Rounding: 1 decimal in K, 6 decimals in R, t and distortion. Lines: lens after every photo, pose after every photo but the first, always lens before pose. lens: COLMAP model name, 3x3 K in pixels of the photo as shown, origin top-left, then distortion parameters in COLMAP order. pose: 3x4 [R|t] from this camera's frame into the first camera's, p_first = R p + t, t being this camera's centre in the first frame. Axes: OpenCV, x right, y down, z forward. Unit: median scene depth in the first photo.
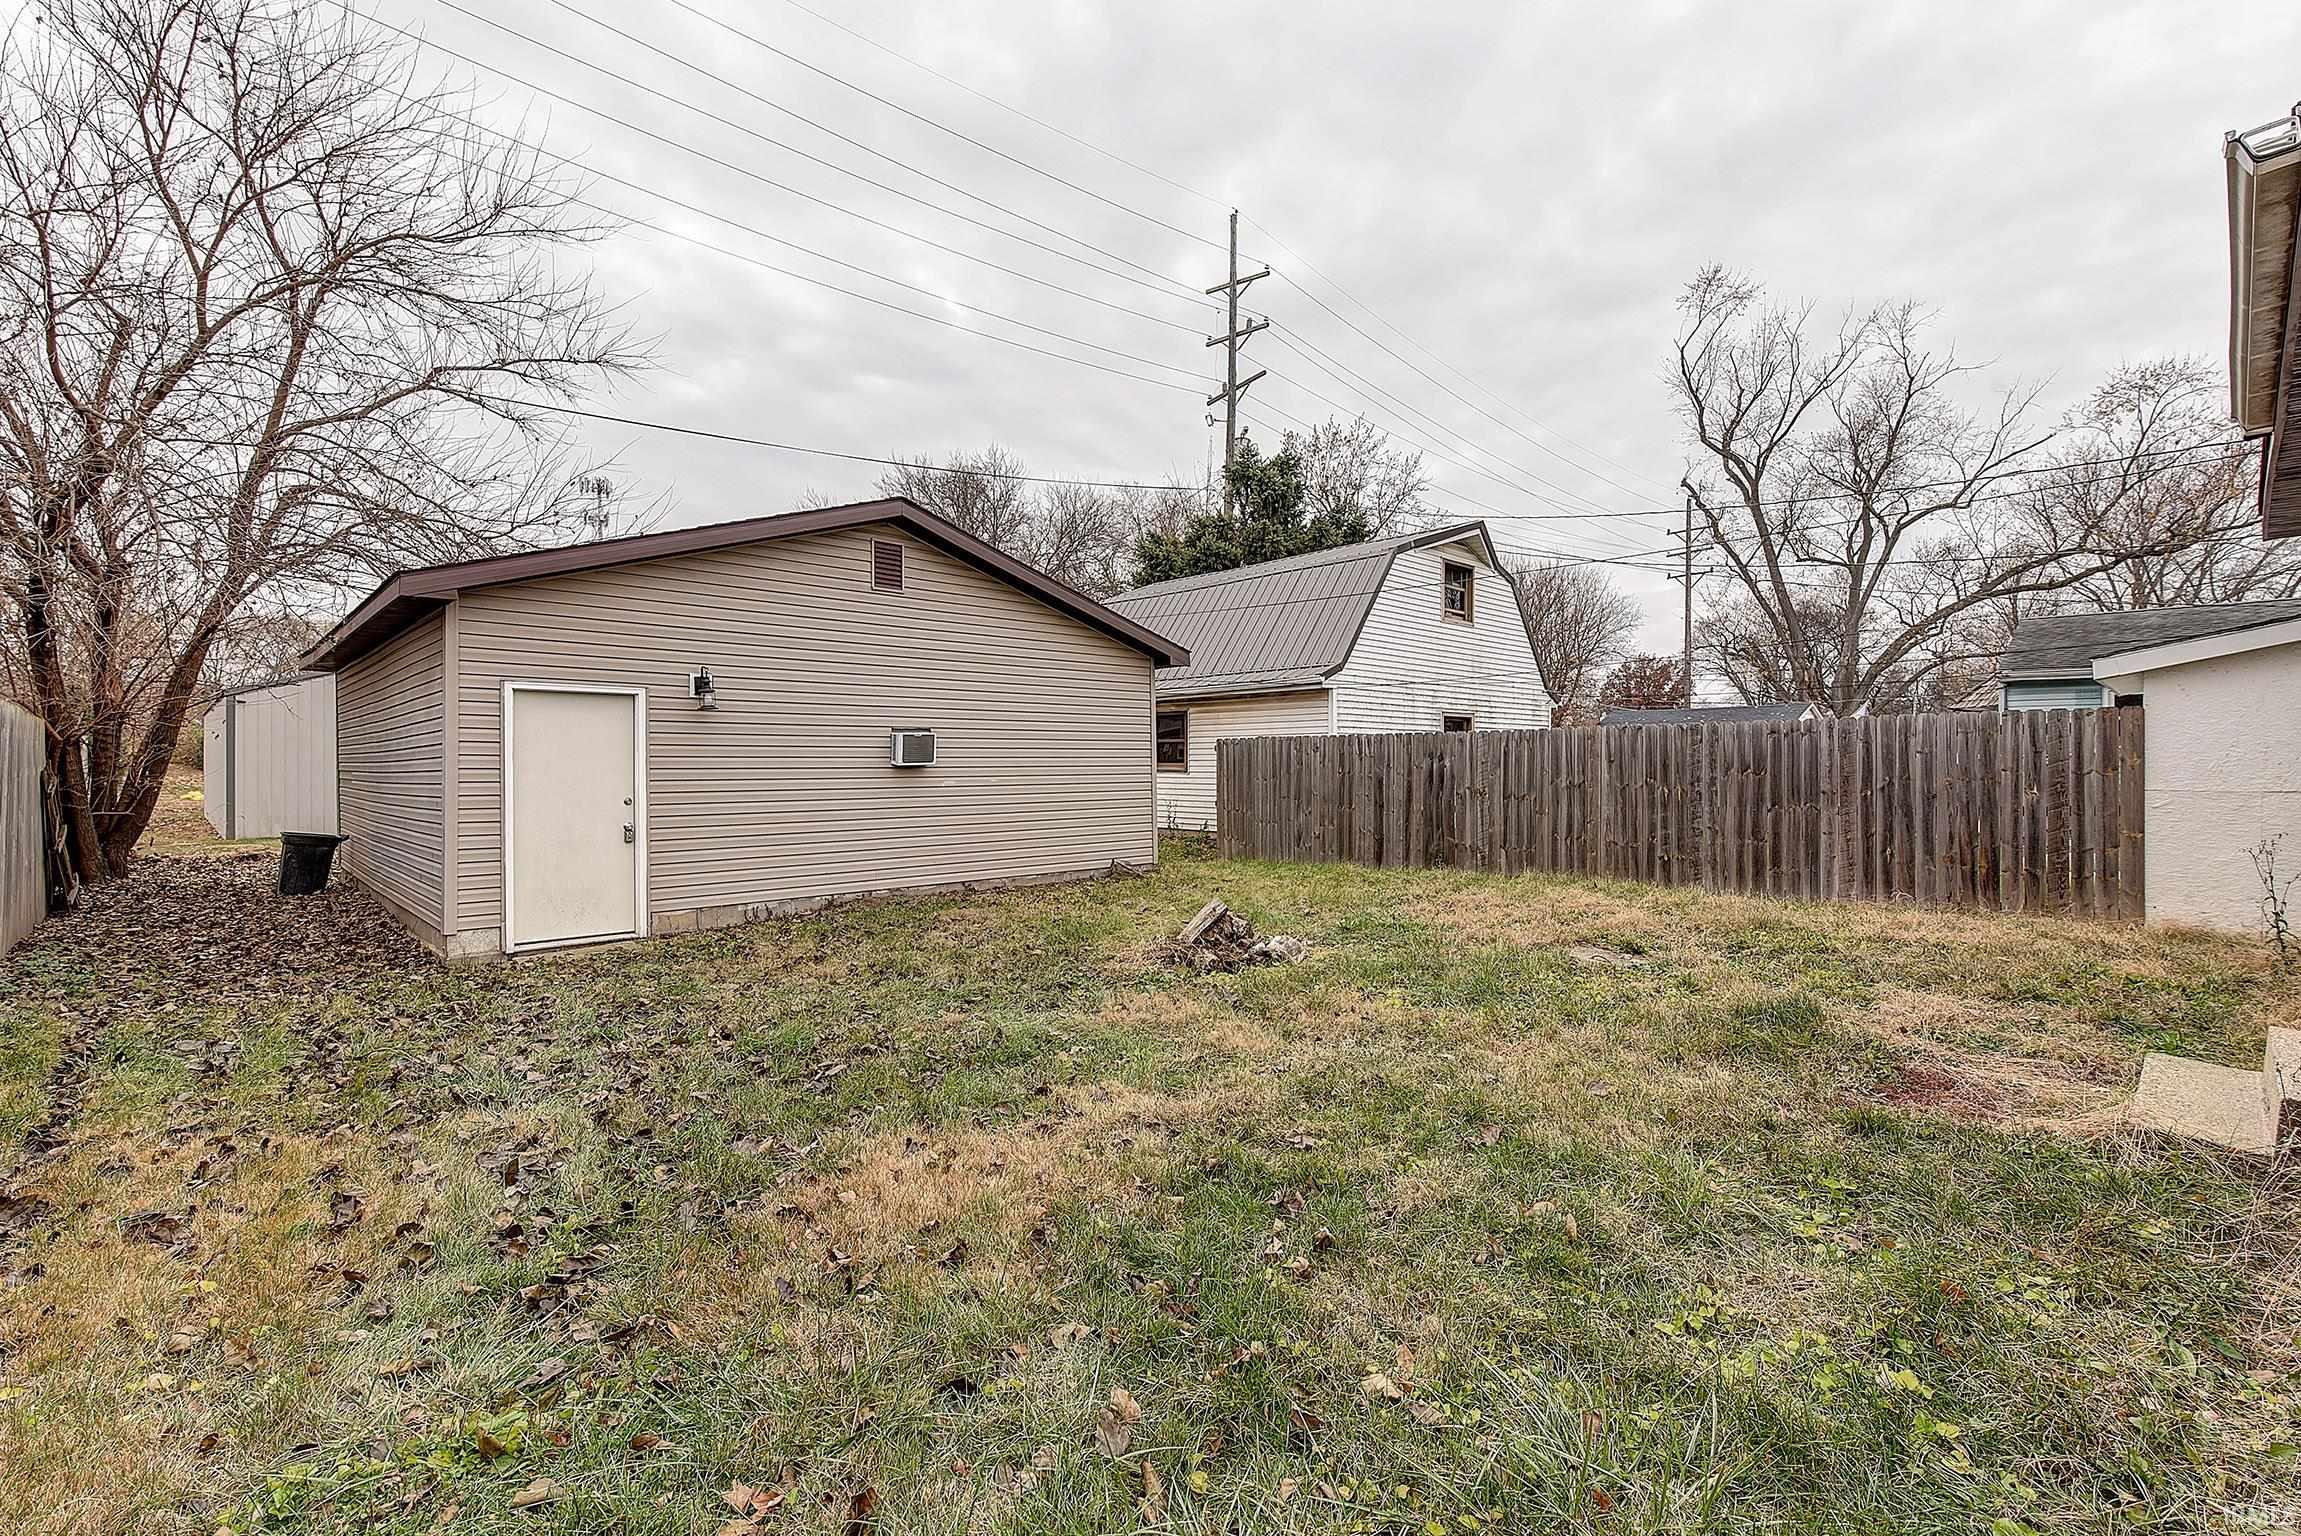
lens RADIAL K [[1006.4, 0, 1157.0], [0, 1006.4, 764.4], [0, 0, 1]] dist [-0.001806, -0.000348]
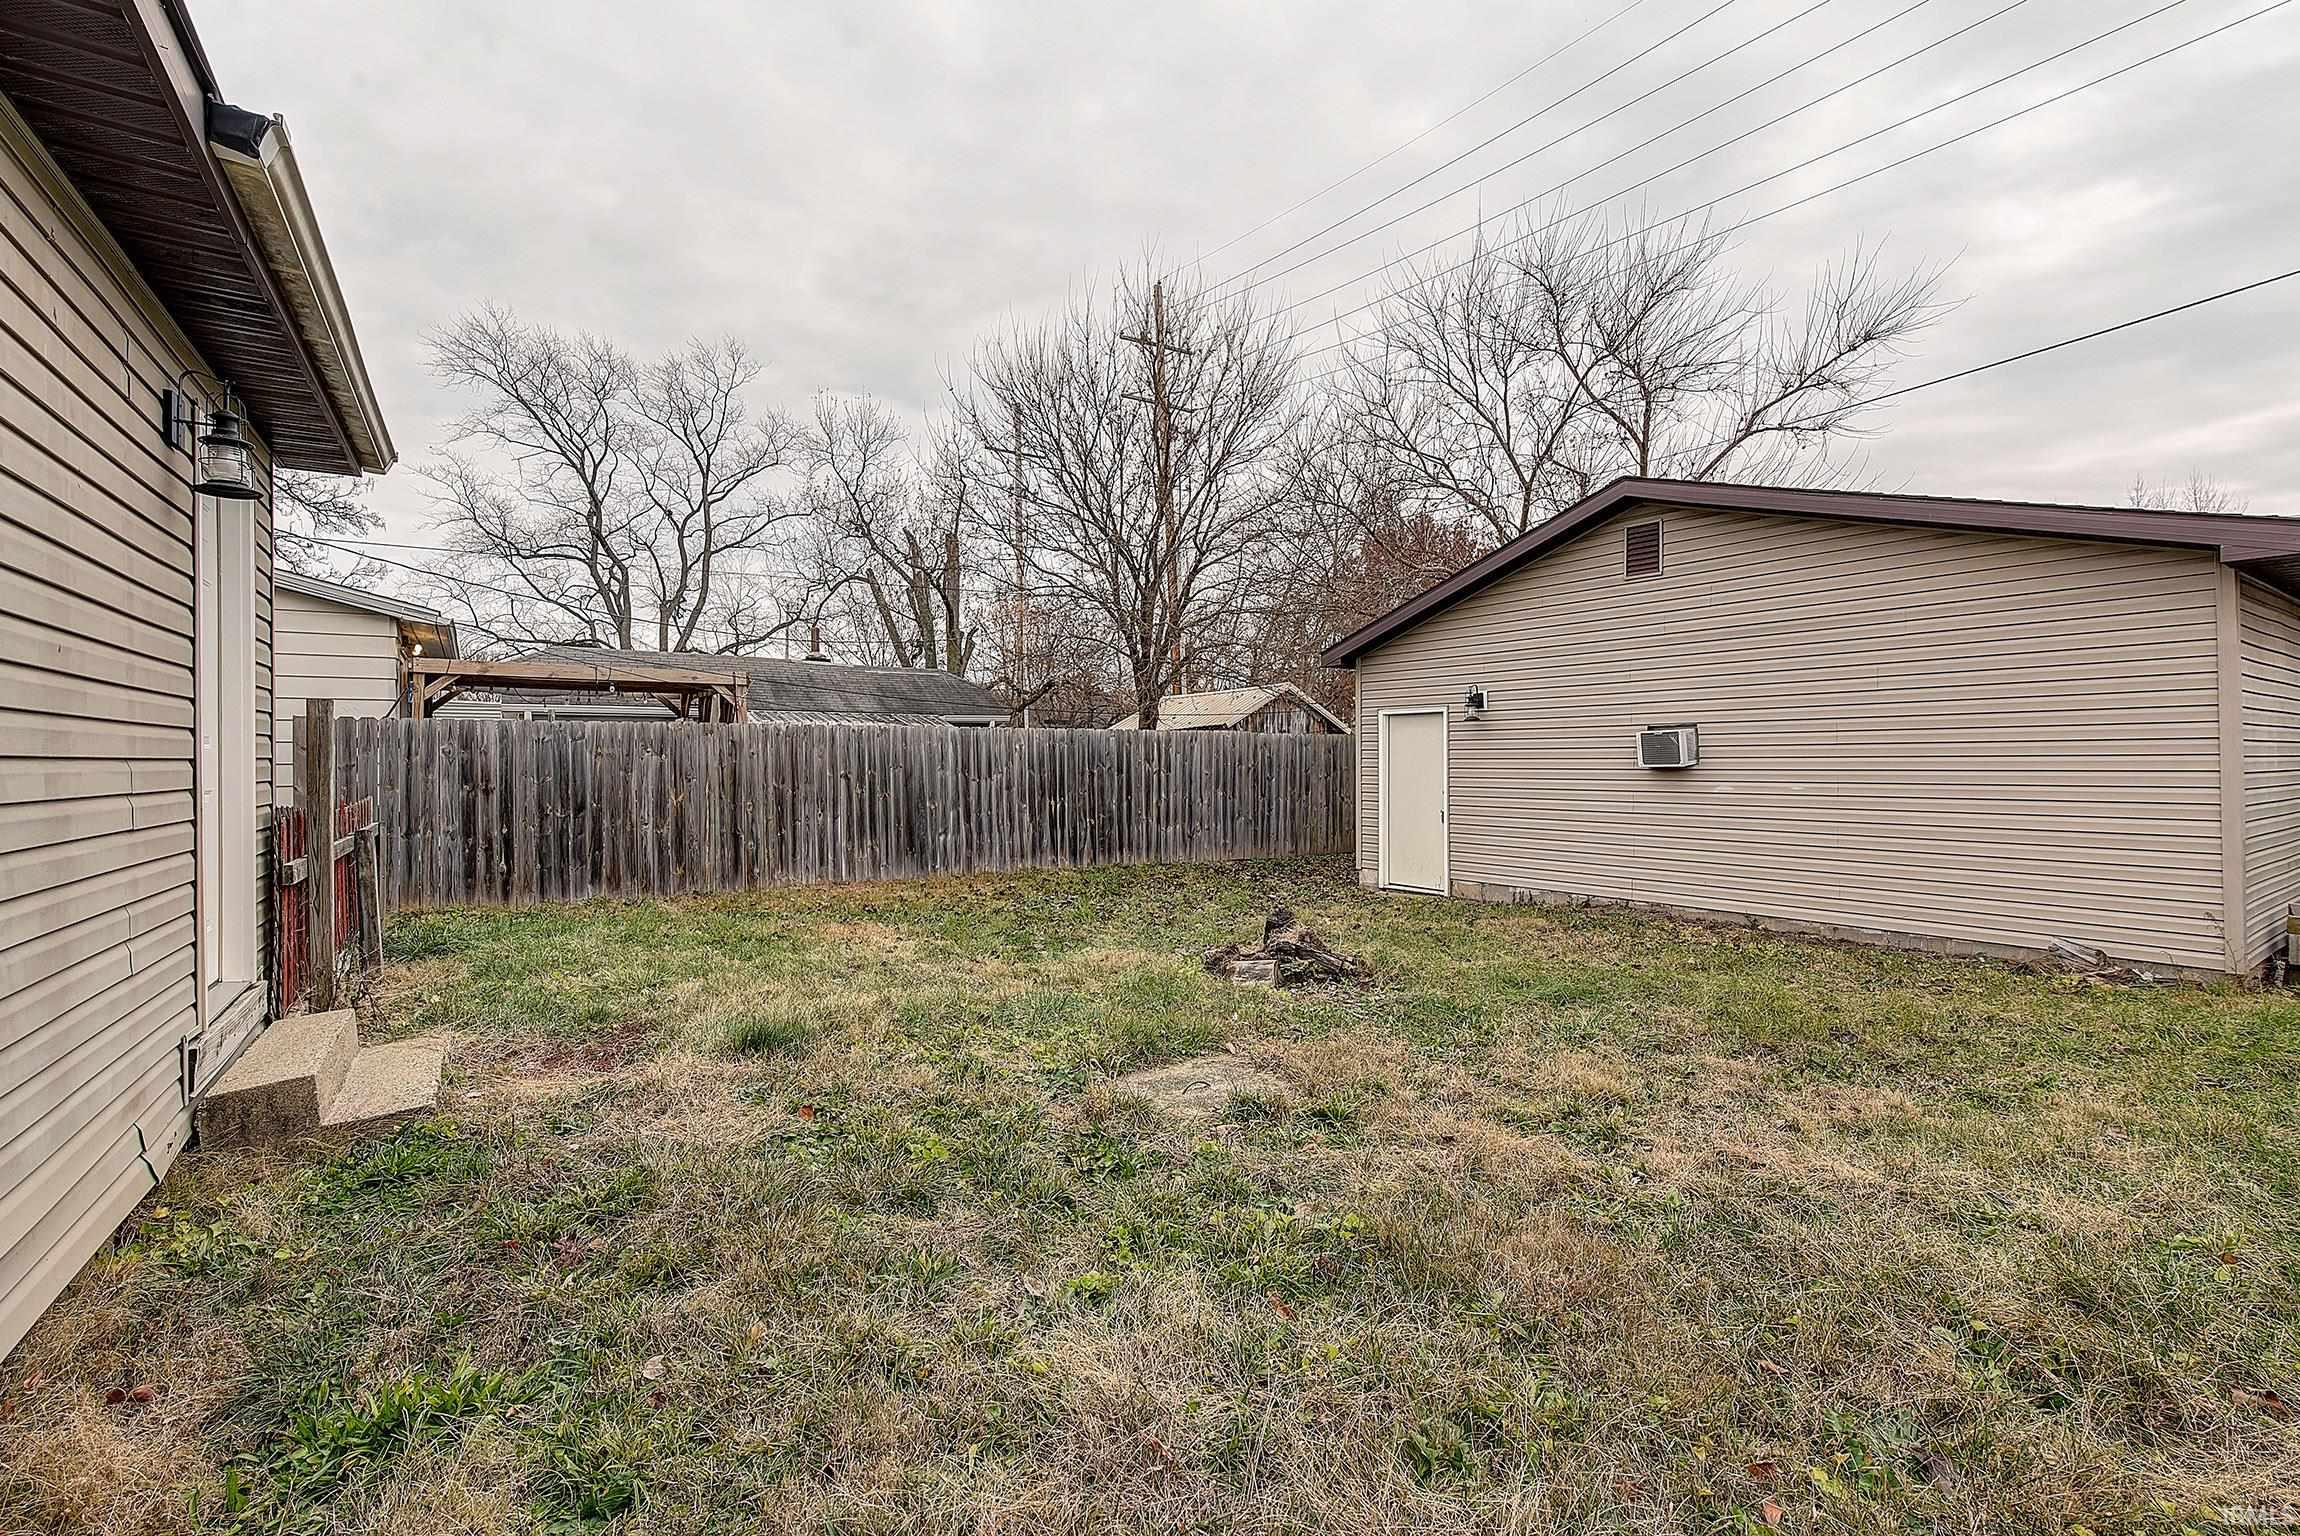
lens RADIAL K [[956.8, 0, 1150.0], [0, 956.8, 768.0], [0, 0, 1]] dist [-0.000254, -0.000055]
pose [[-0.161672, 0.012559, -0.986765, 0.653721], [0.005300, 0.999916, 0.011858, -0.010906], [0.986830, -0.003313, -0.161725, 0.684905]]
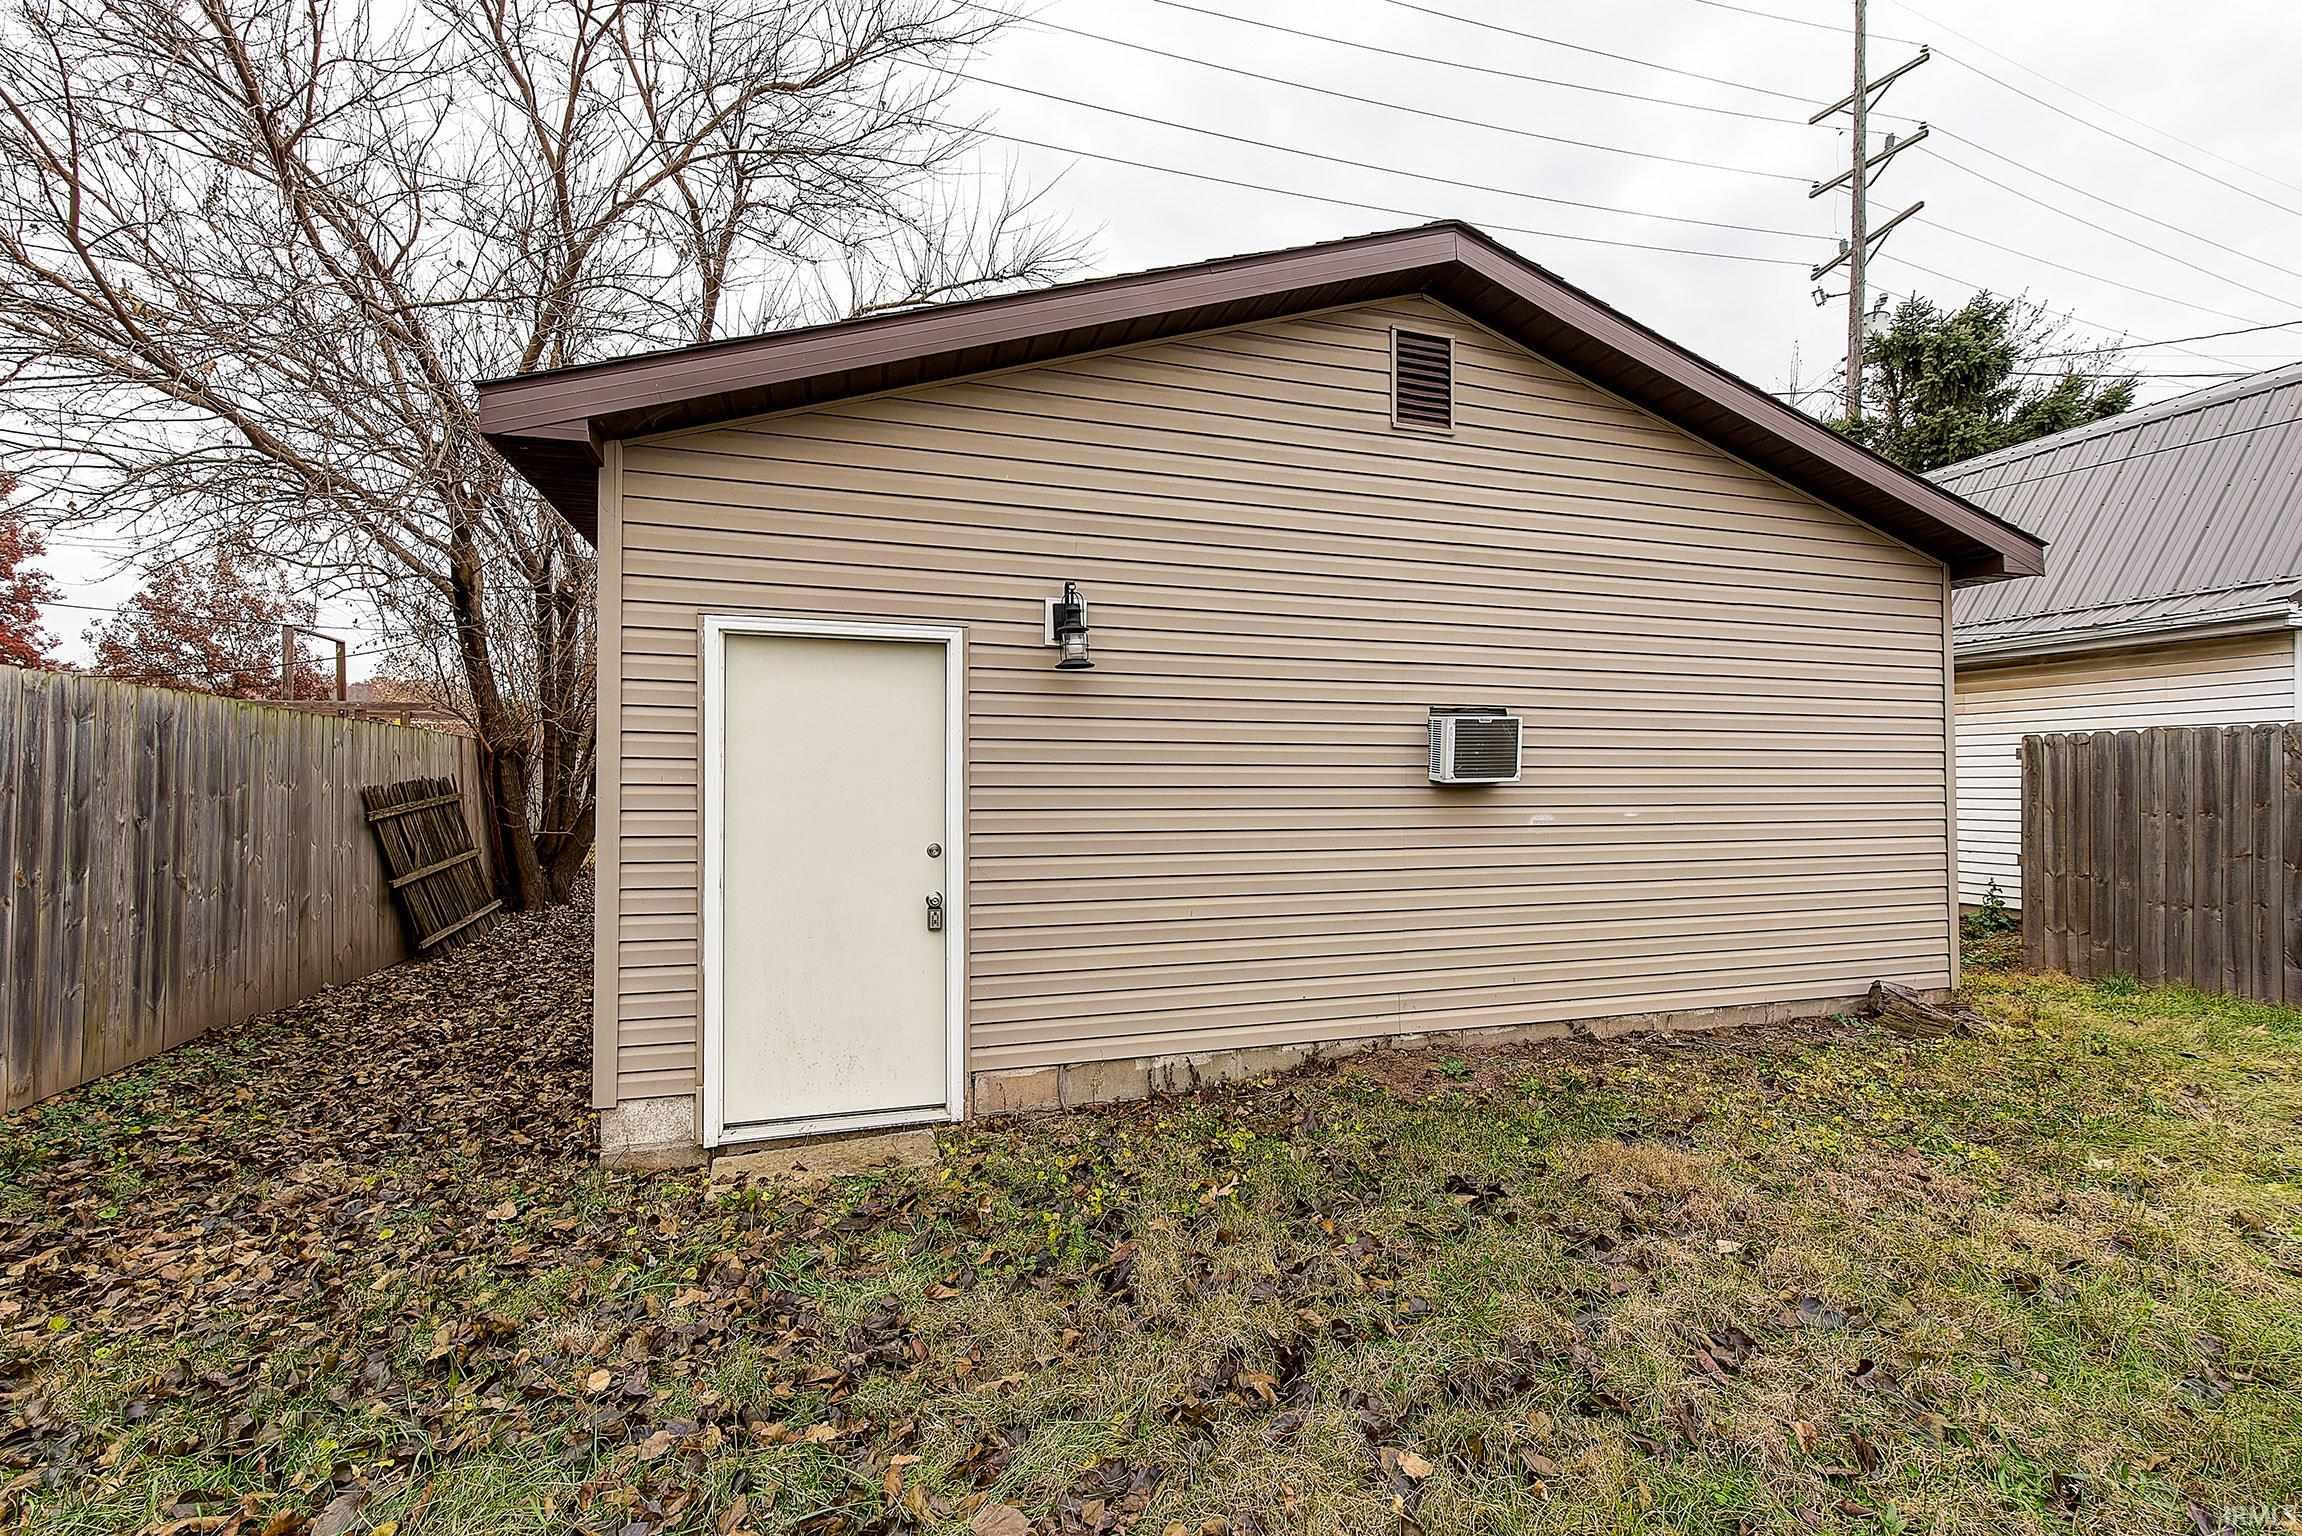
lens RADIAL K [[1006.8, 0, 1157.6], [0, 1006.8, 764.4], [0, 0, 1]] dist [-0.001806, -0.000348]
pose [[0.898132, -0.005551, -0.439691, -0.164708], [-0.003129, 0.999814, -0.019014, 0.002039], [0.439715, 0.018453, 0.897948, 0.490736]]
